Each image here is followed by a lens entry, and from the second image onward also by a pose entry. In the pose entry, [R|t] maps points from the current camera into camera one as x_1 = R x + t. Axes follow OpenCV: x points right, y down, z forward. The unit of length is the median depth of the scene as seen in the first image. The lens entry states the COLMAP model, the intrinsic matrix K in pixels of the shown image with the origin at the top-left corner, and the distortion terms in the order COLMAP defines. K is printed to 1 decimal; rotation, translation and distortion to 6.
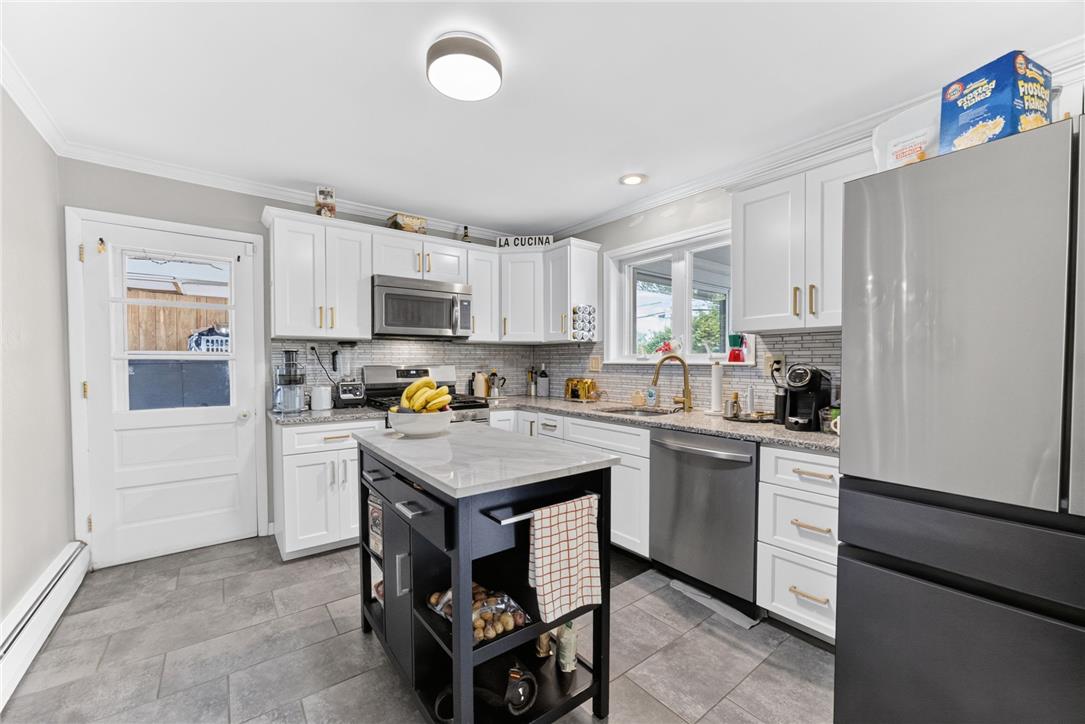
lens RADIAL K [[427.0, 0, 544.8], [0, 427.0, 368.2], [0, 0, 1]] dist [-0.007945, 0.000921]
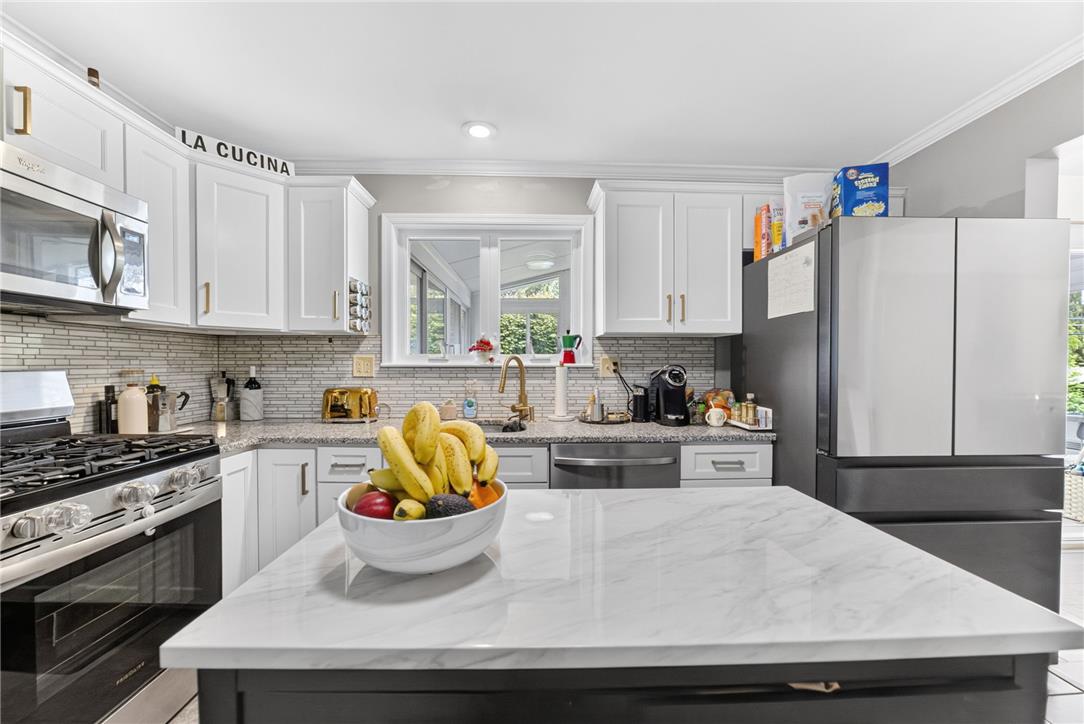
lens RADIAL K [[426.6, 0, 542.6], [0, 426.6, 363.5], [0, 0, 1]] dist [-0.007945, 0.000921]
pose [[0.594200, -0.001425, 0.804316, -0.298753], [0.011114, 0.999918, -0.006439, -0.007277], [-0.804241, 0.012766, 0.594167, 0.373355]]
